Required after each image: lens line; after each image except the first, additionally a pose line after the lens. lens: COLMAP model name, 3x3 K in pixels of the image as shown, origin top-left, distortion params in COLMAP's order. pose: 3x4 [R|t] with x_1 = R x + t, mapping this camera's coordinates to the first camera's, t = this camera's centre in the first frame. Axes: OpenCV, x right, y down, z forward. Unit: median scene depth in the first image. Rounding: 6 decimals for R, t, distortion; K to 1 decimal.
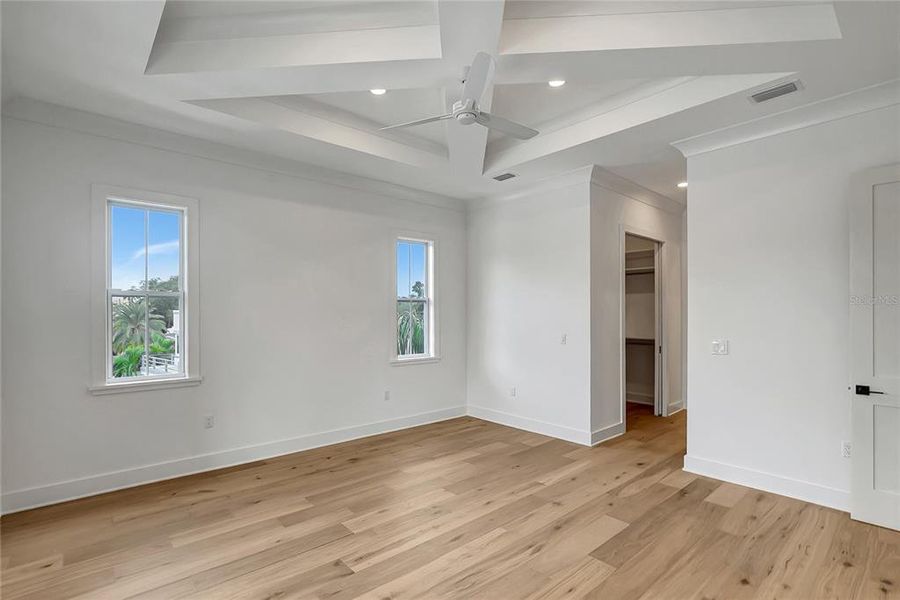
lens RADIAL K [[419.3, 0, 449.9], [0, 419.3, 338.5], [0, 0, 1]] dist [-0.009144, 0.000775]
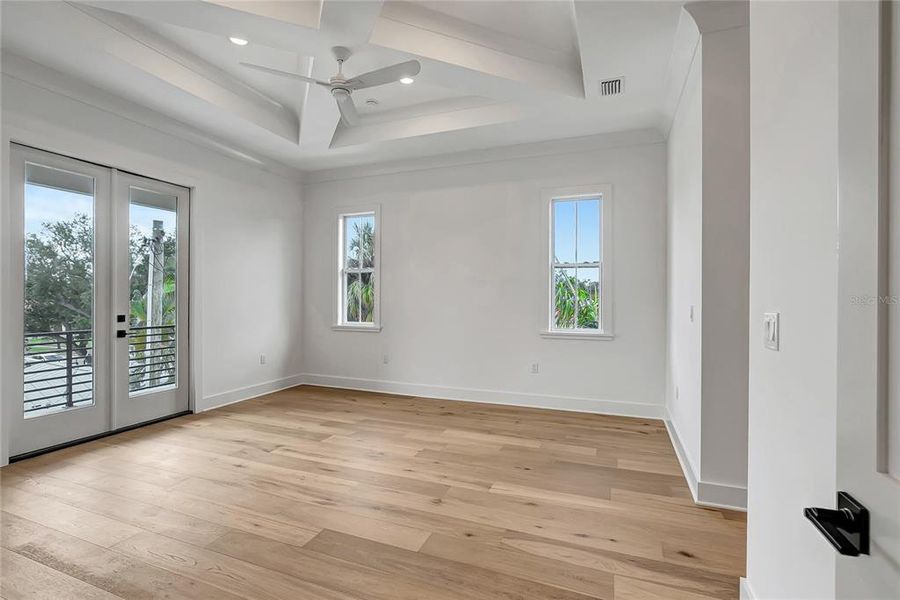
lens RADIAL K [[429.0, 0, 444.6], [0, 429.0, 309.6], [0, 0, 1]] dist [-0.010456, 0.000270]
pose [[0.442520, 0.022656, -0.896472, 0.948875], [-0.049037, 0.998796, 0.001036, 0.023441], [0.895417, 0.043502, 0.443098, 0.602893]]
